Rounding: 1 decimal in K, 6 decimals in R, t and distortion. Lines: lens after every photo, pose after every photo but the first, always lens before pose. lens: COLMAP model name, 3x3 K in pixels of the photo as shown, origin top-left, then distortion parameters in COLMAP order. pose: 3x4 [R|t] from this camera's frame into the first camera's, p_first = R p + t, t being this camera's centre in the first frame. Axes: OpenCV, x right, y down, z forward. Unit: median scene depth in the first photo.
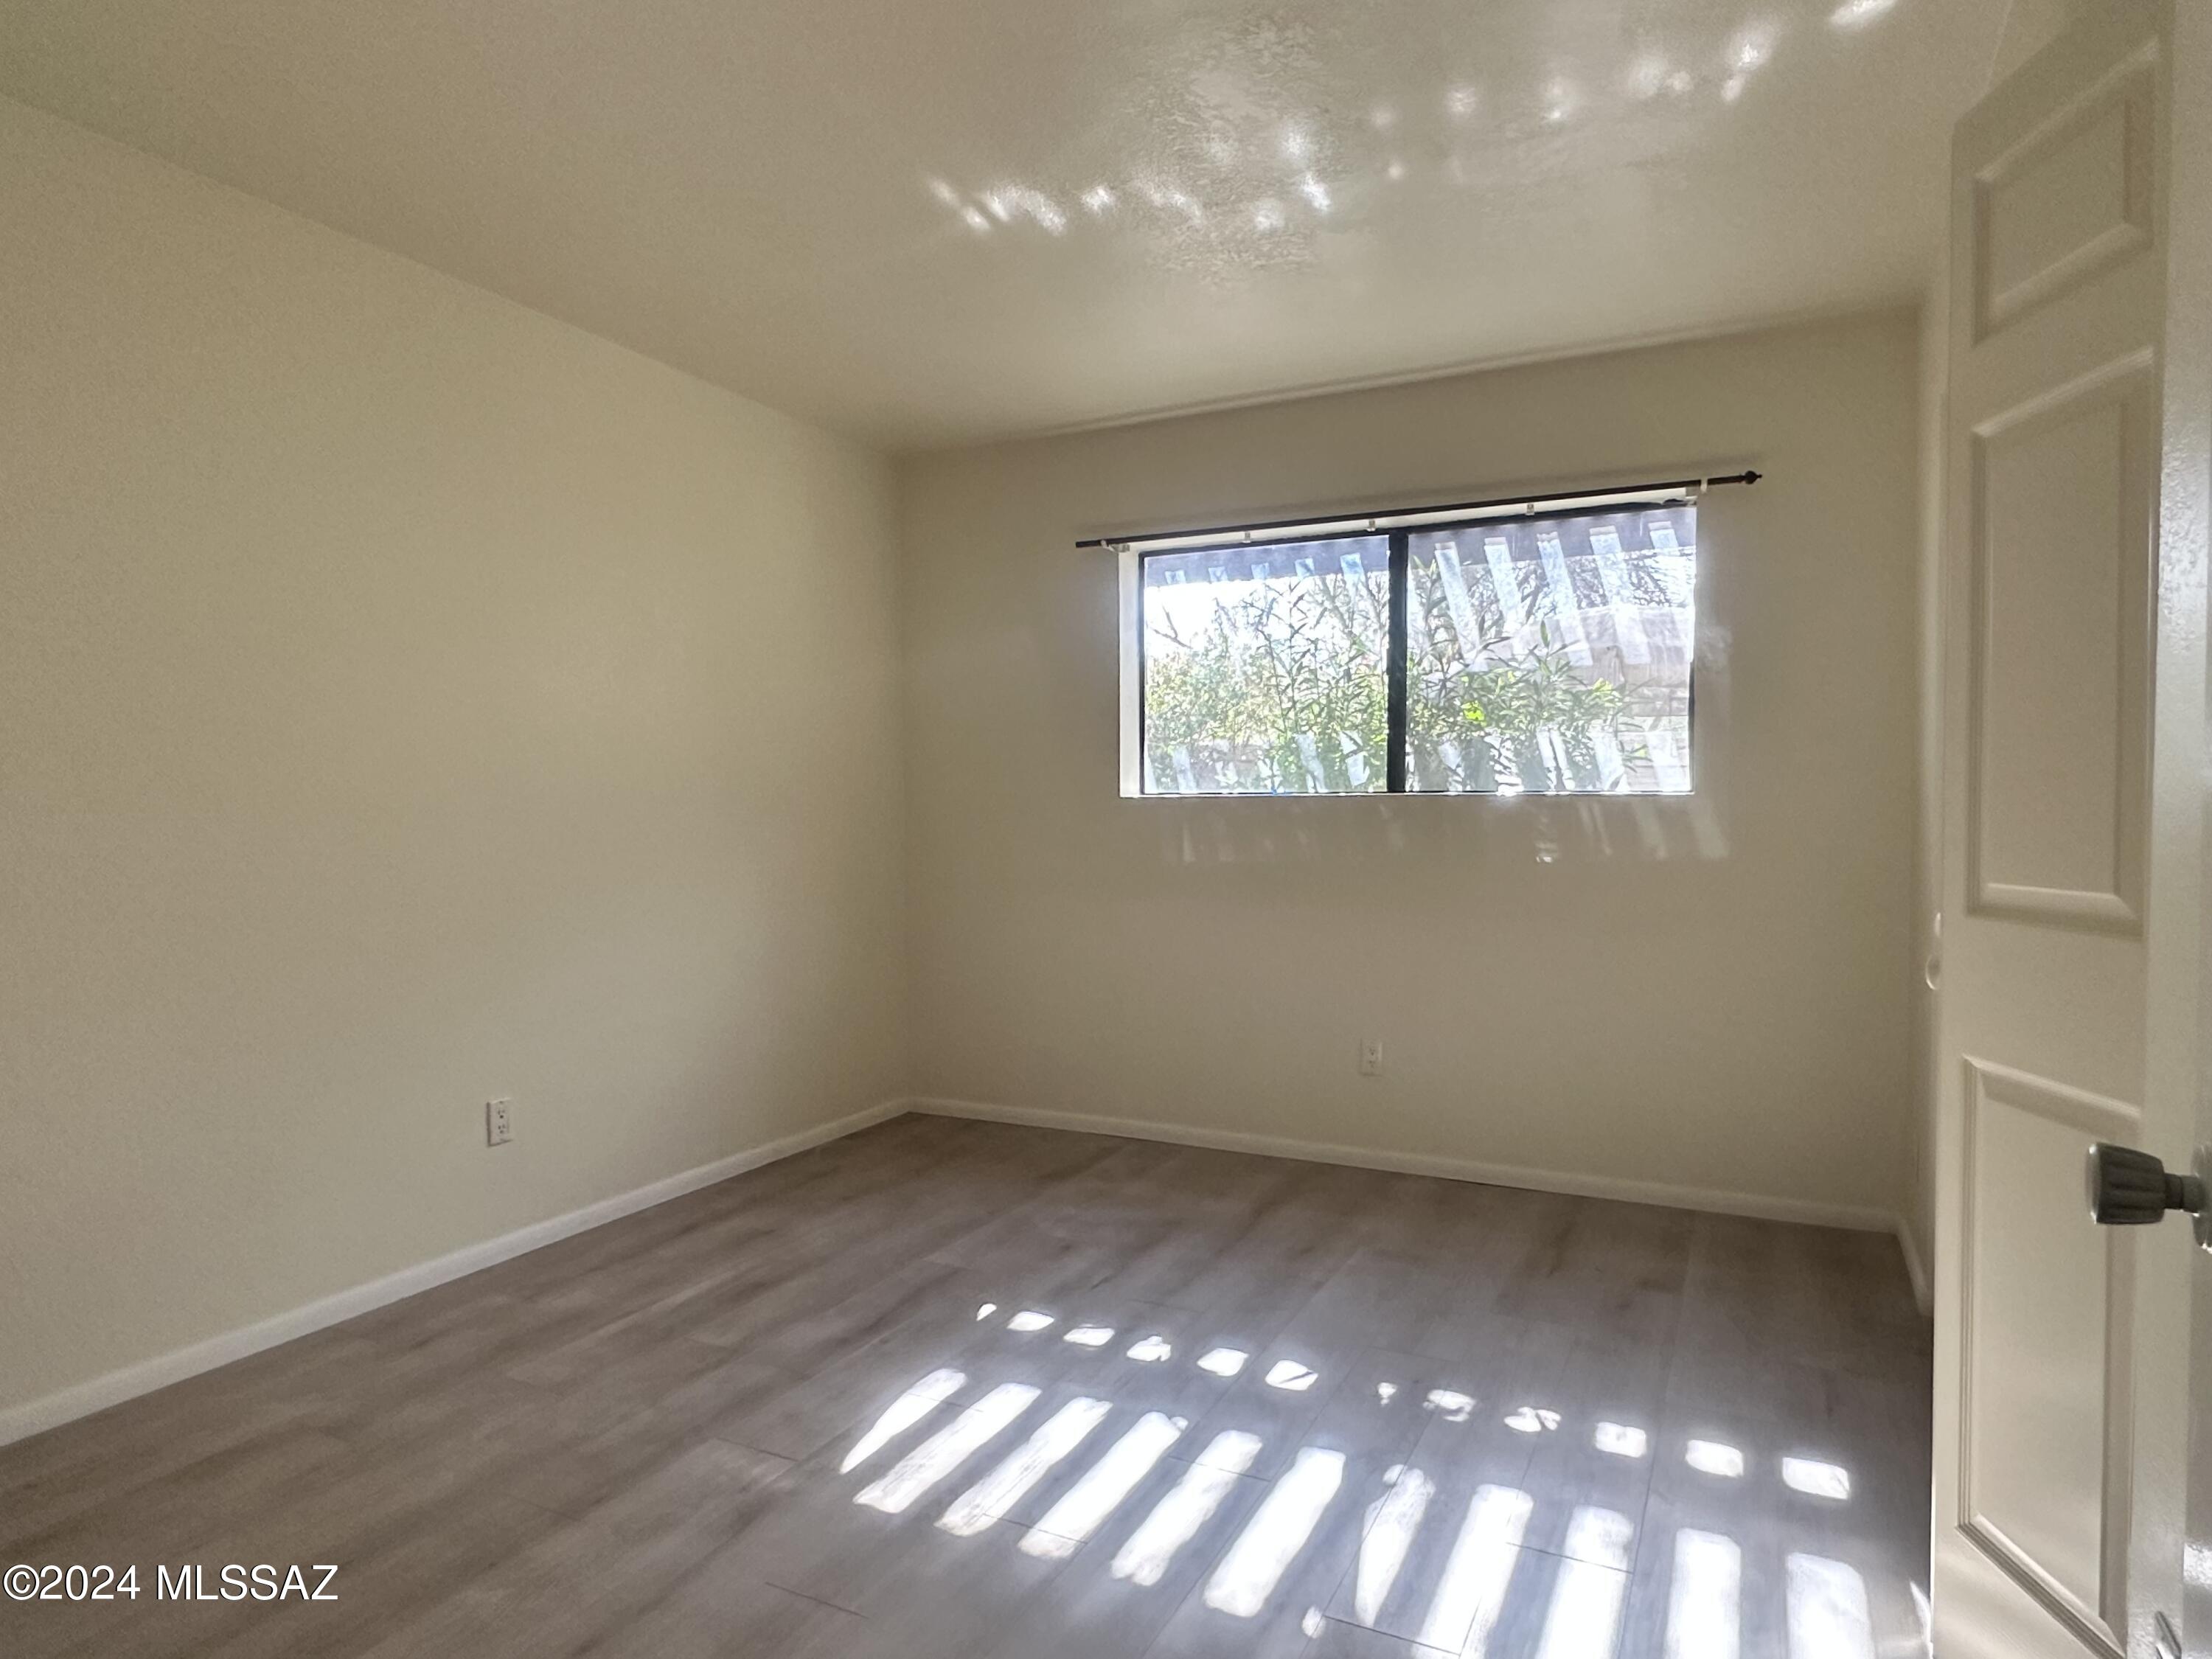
lens RADIAL K [[1284.1, 0, 1099.9], [0, 1284.1, 841.7], [0, 0, 1]] dist [0.008206, 0.000468]
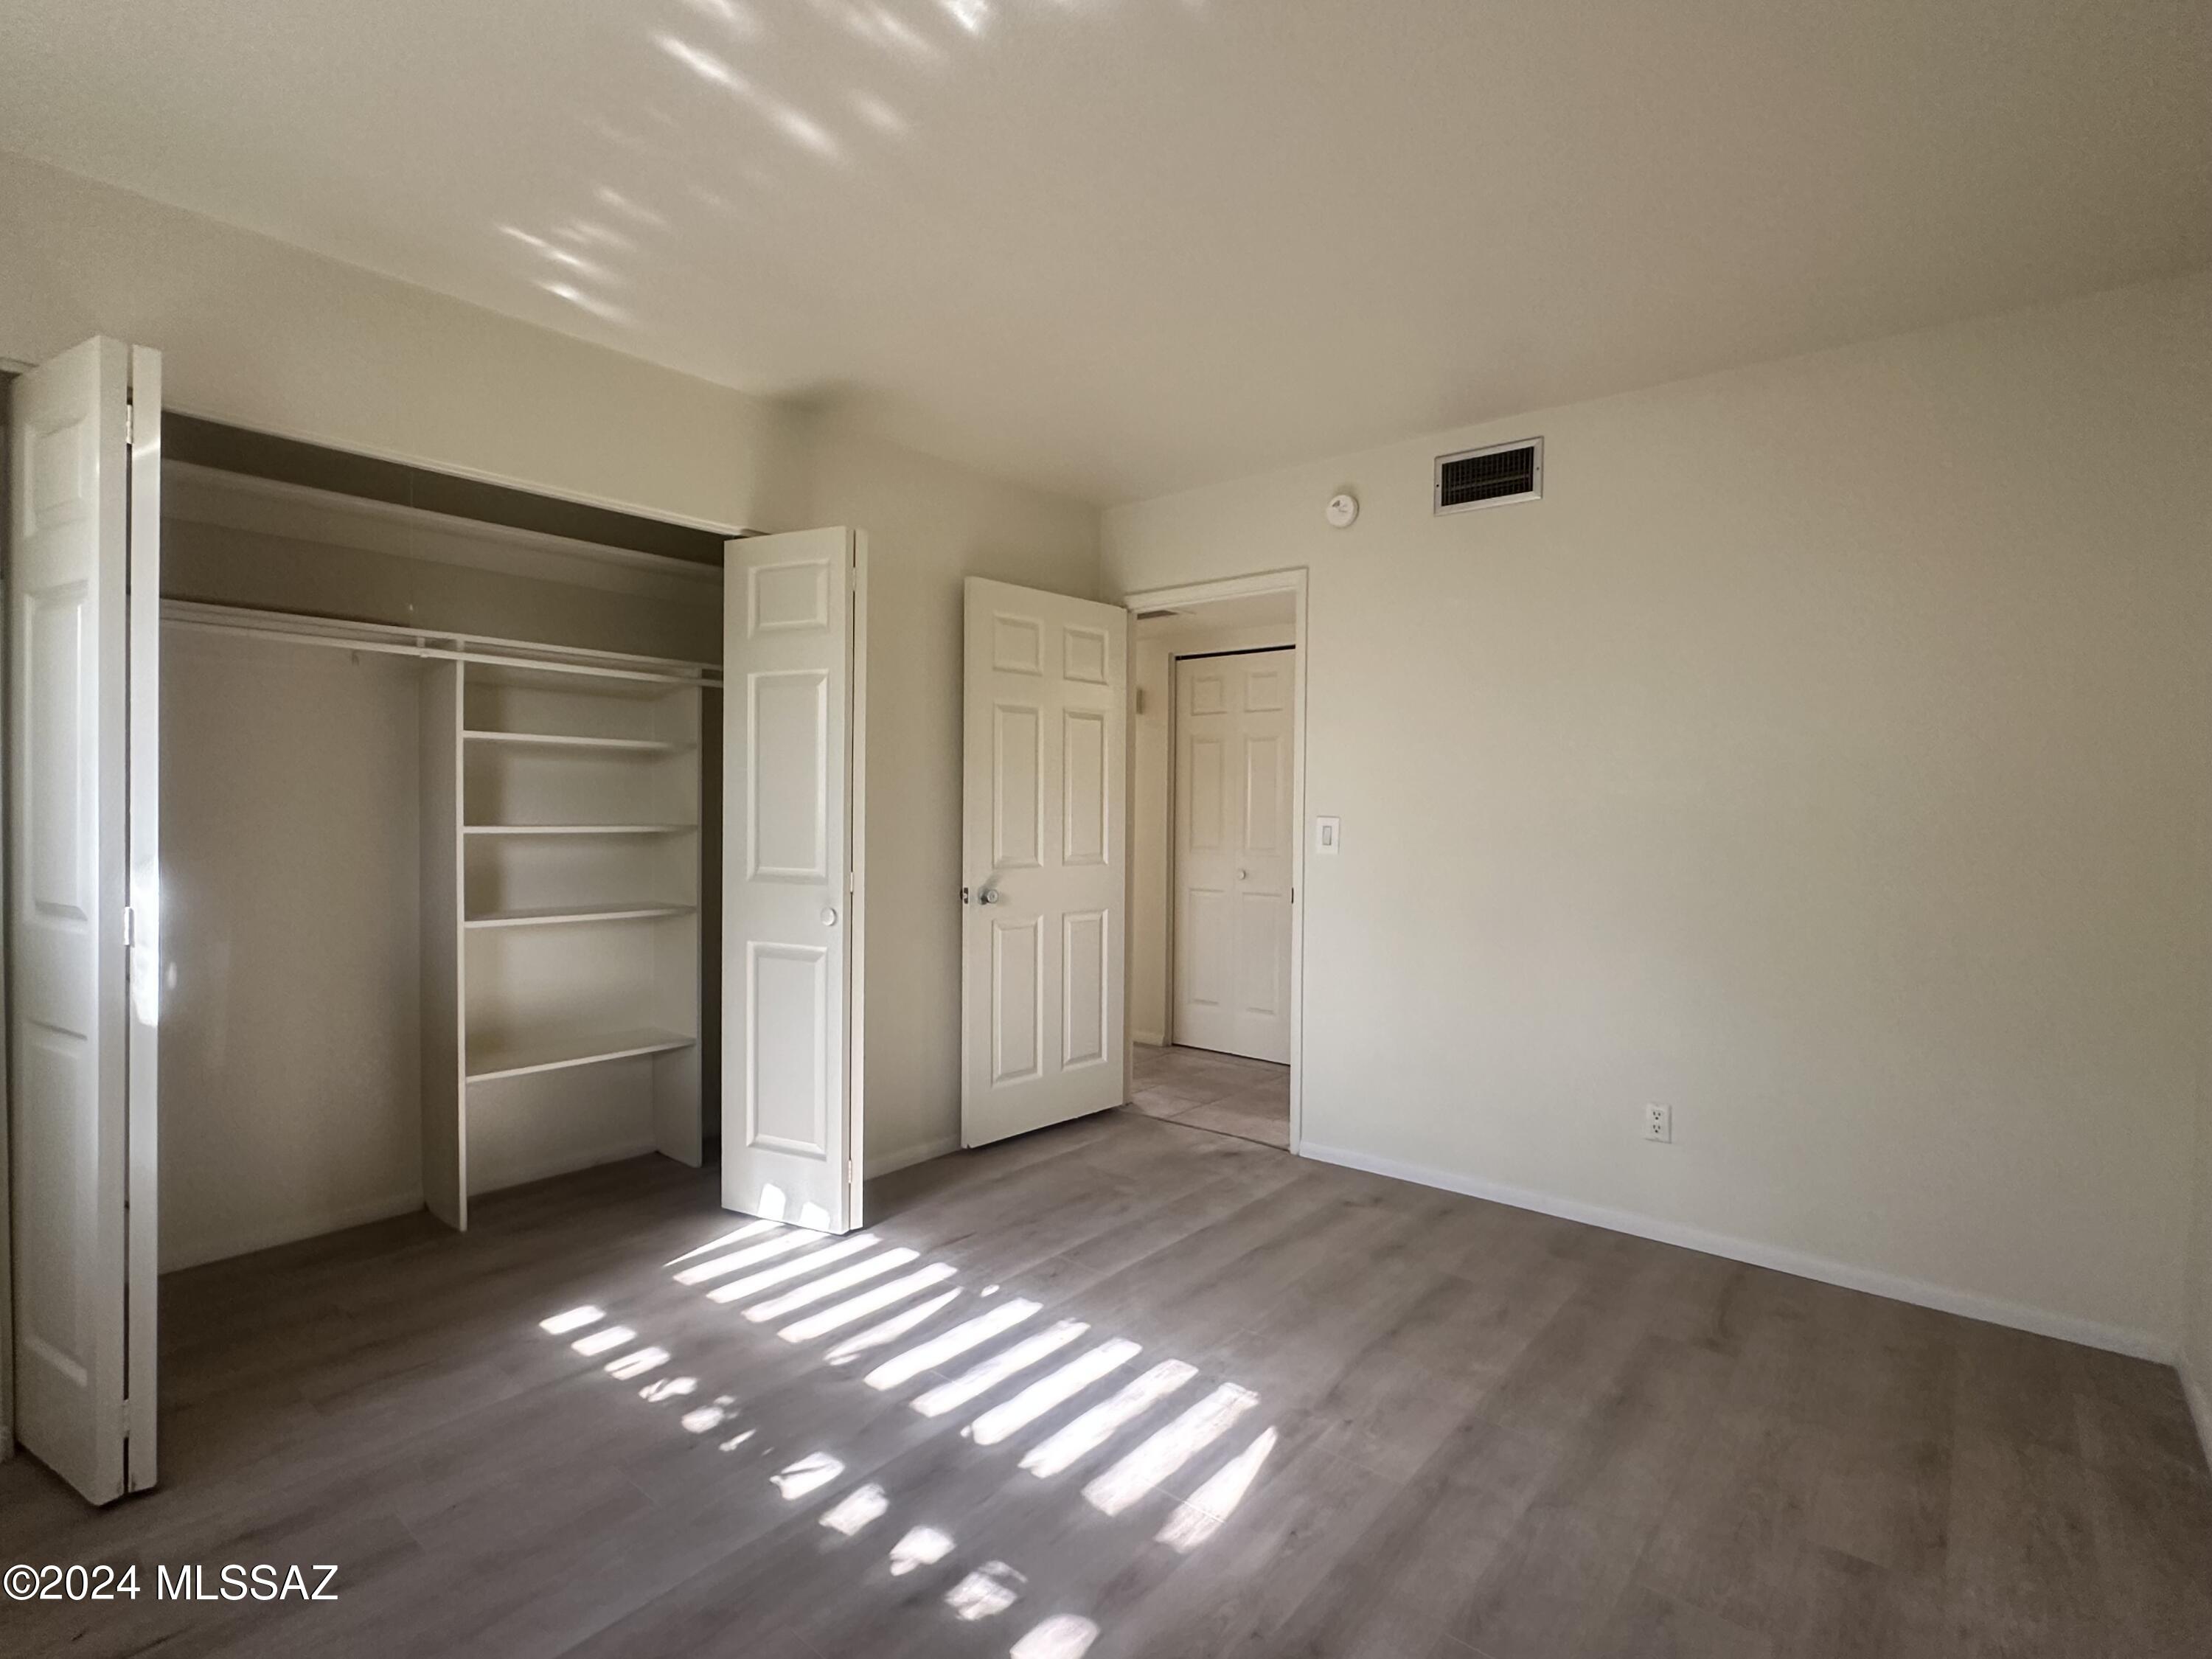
lens RADIAL K [[1049.7, 0, 1092.9], [0, 1049.7, 811.4], [0, 0, 1]] dist [-0.000713, -0.000219]
pose [[-0.969978, -0.013191, 0.242835, -0.264246], [-0.004175, 0.999284, 0.037607, -0.105967], [-0.243157, 0.035464, -0.969338, 1.932512]]
